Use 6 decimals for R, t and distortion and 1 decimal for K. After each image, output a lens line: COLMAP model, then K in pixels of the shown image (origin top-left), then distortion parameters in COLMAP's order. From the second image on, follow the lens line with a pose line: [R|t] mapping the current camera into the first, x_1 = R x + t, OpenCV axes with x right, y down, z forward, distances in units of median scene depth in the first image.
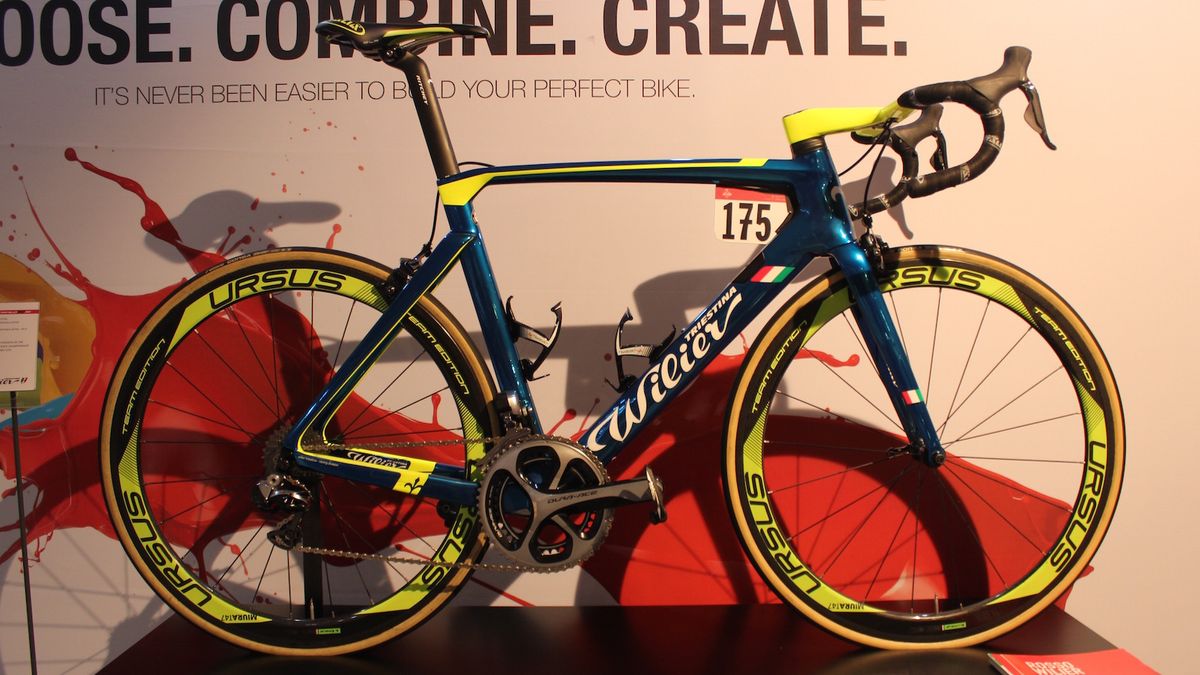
lens RADIAL K [[1057.2, 0, 609.9], [0, 1057.2, 337.2], [0, 0, 1]] dist [-0.099522, 0.051671]
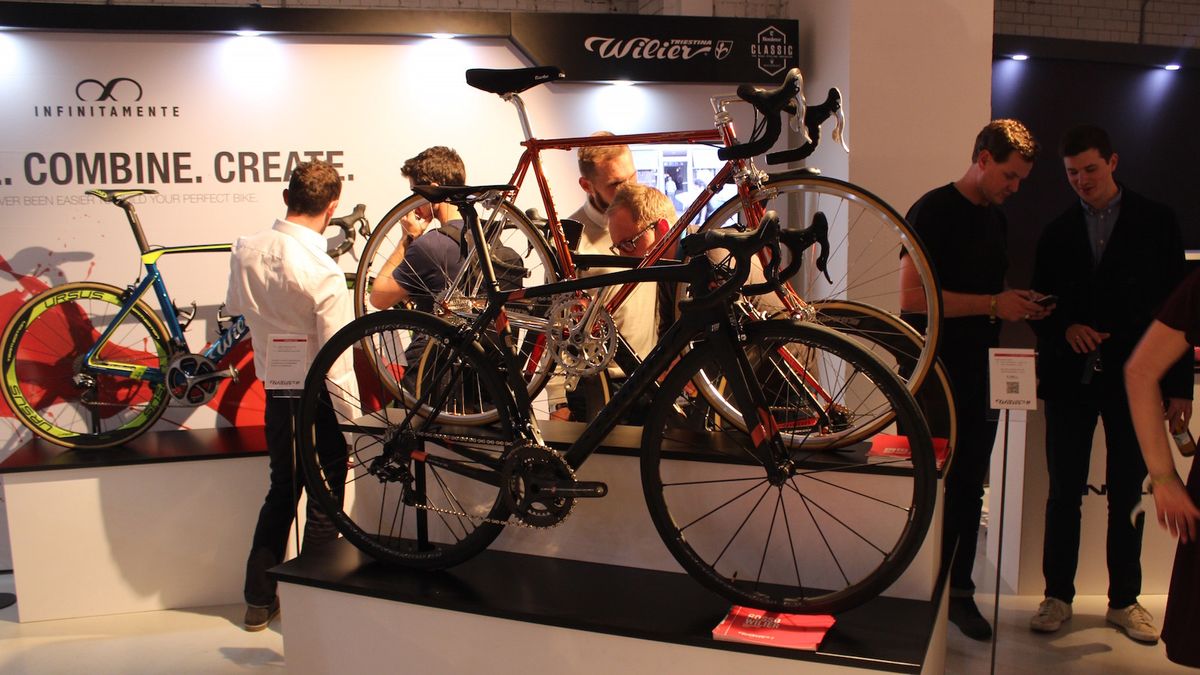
lens RADIAL K [[1057.2, 0, 598.0], [0, 1057.2, 347.8], [0, 0, 1]] dist [-0.099522, 0.051671]
pose [[0.966515, -0.044055, 0.252801, 0.244403], [0.022293, 0.995843, 0.088315, -0.116858], [-0.255641, -0.079722, 0.963479, -1.622605]]
